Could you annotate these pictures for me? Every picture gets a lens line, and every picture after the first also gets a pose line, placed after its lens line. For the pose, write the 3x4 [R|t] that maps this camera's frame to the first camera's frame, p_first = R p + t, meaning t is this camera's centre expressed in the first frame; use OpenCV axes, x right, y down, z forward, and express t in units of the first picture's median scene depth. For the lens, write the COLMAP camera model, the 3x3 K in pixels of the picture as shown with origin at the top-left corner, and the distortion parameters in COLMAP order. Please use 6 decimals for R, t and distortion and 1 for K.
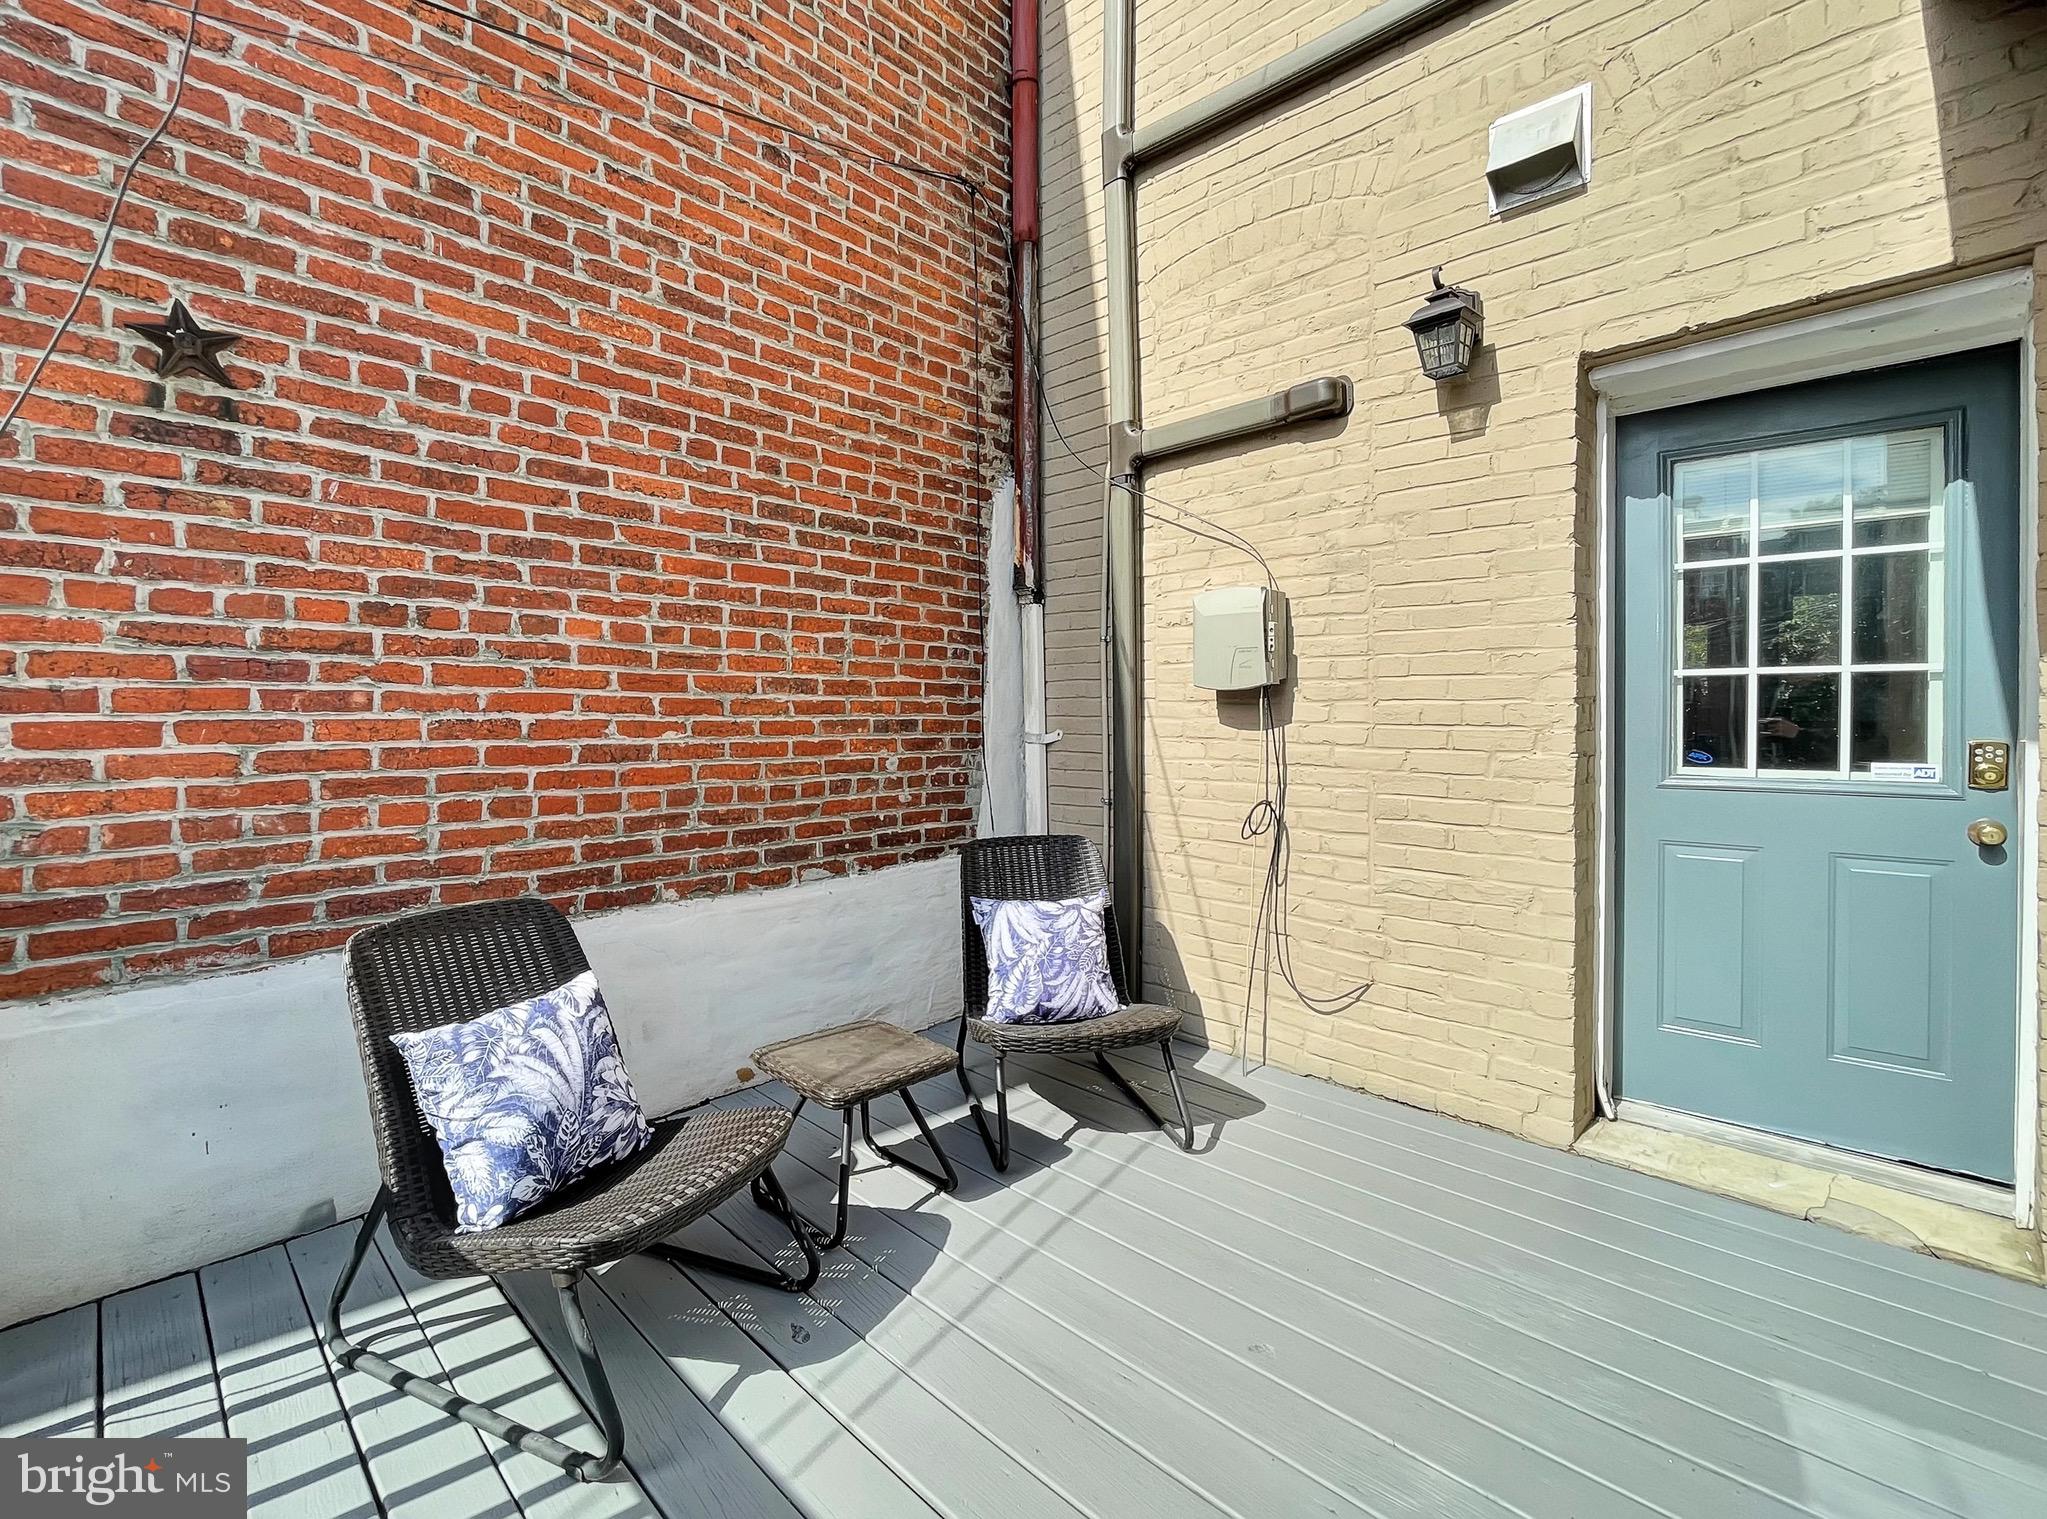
lens RADIAL K [[893.9, 0, 974.5], [0, 893.9, 710.5], [0, 0, 1]] dist [-0.001032, 0.000082]
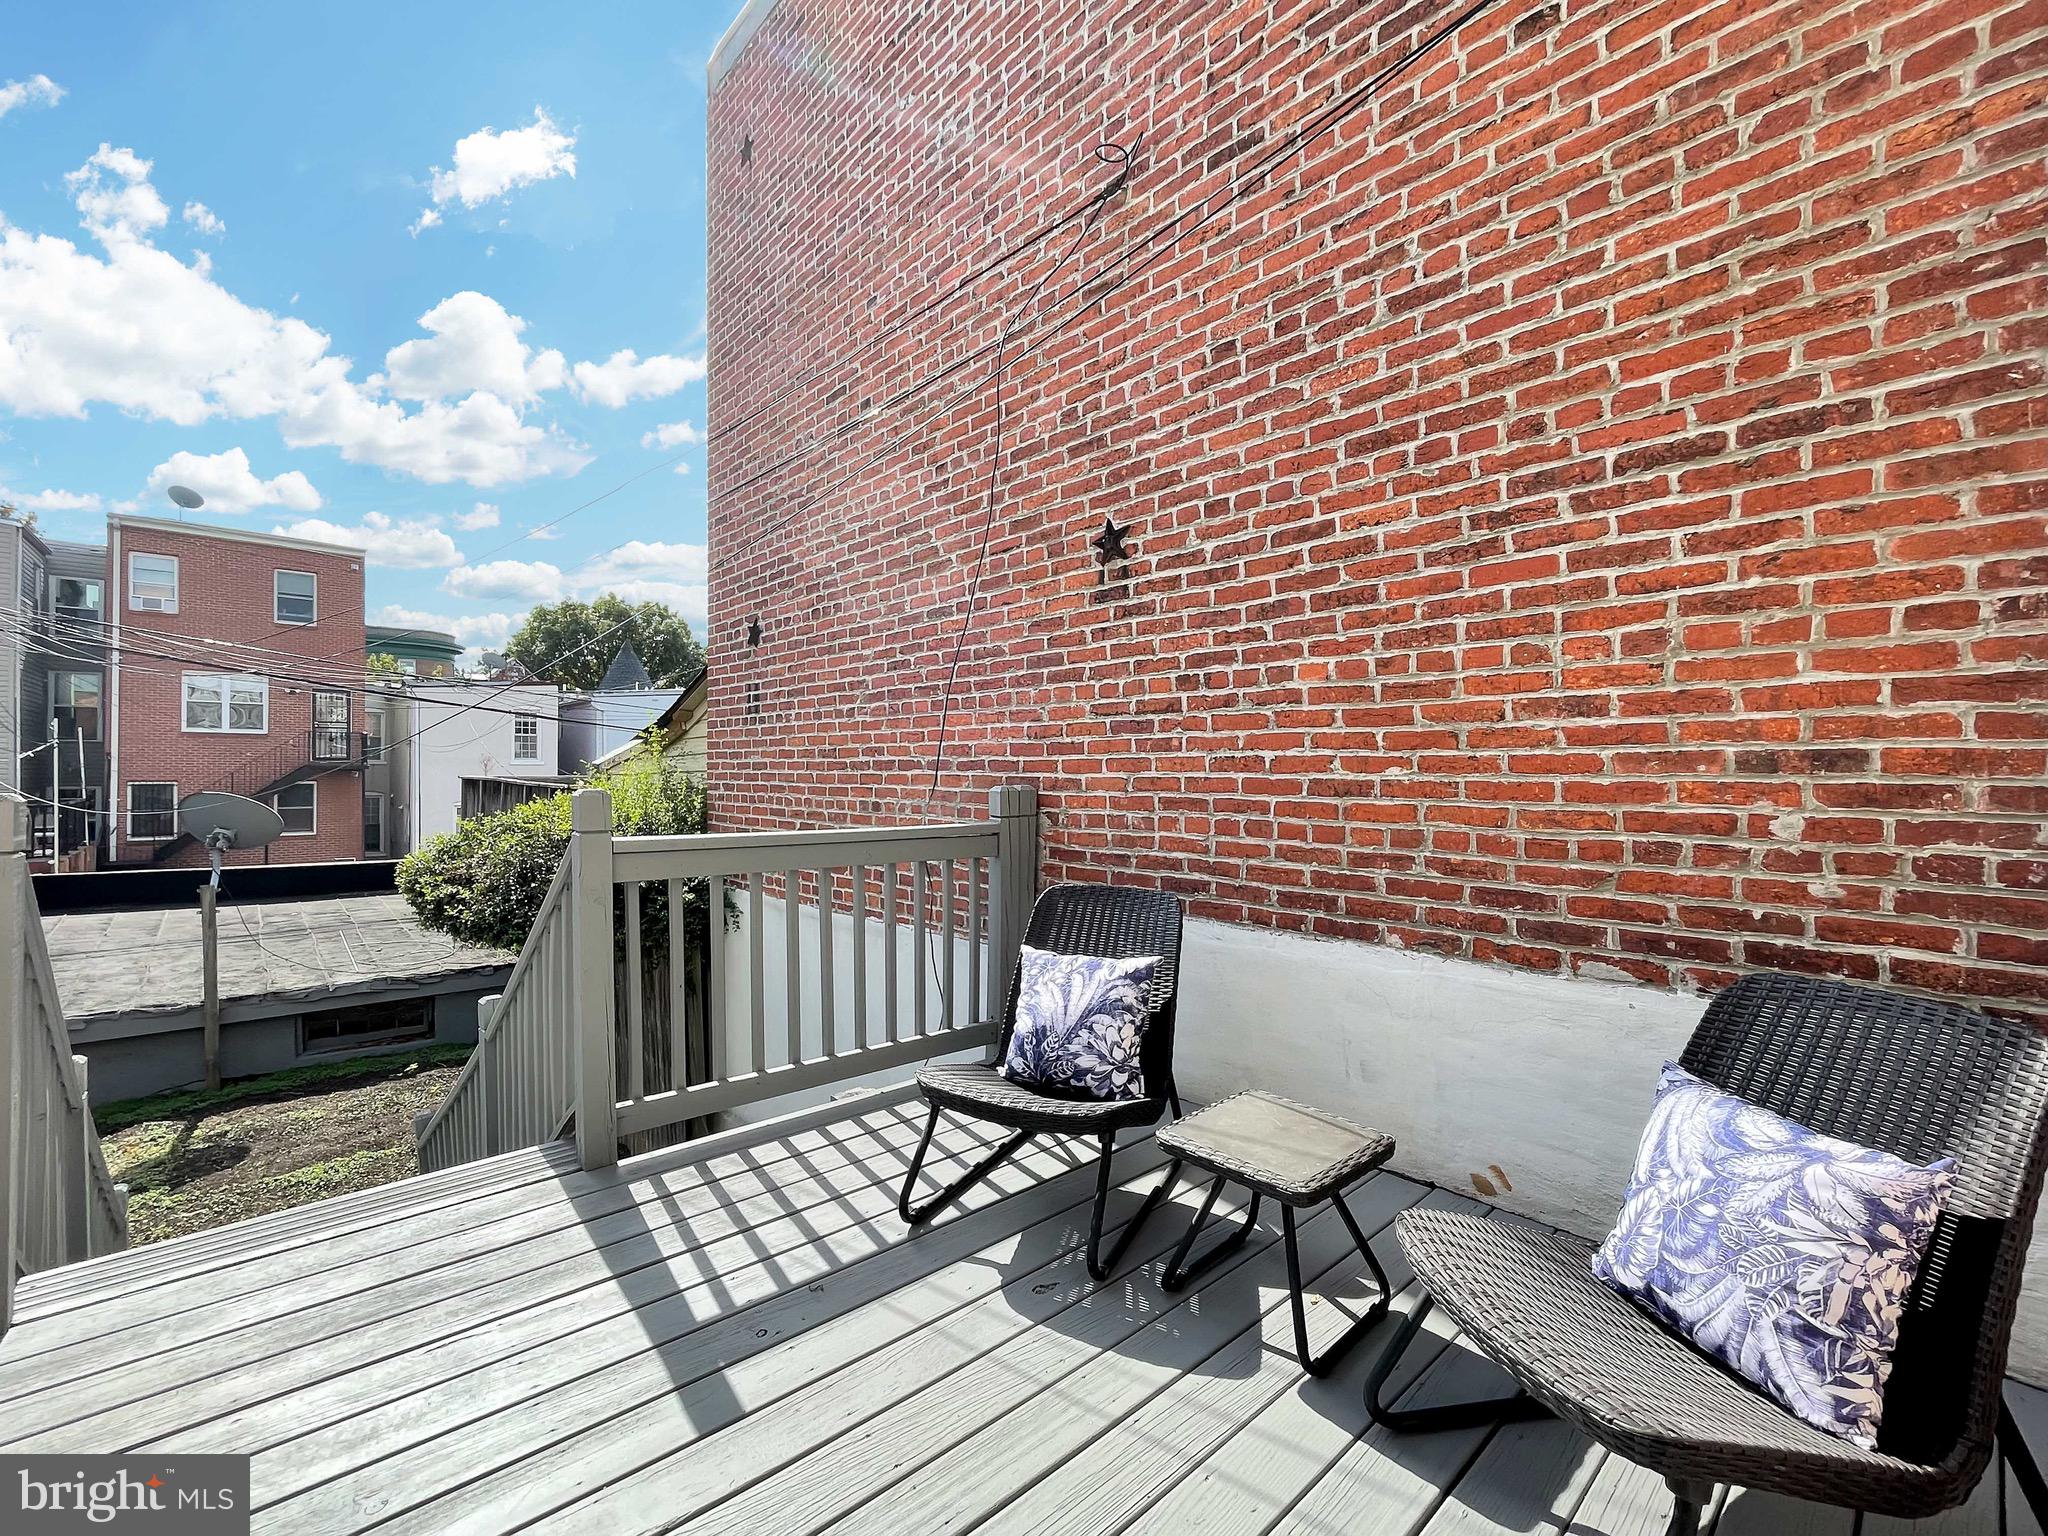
lens RADIAL K [[828.5, 0, 1021.2], [0, 828.5, 765.6], [0, 0, 1]] dist [-0.000672, -0.000483]
pose [[-0.002598, -0.007637, -0.999967, 0.552594], [0.003017, 0.999966, -0.007645, 0.028016], [0.999992, -0.003037, -0.002575, 0.628021]]
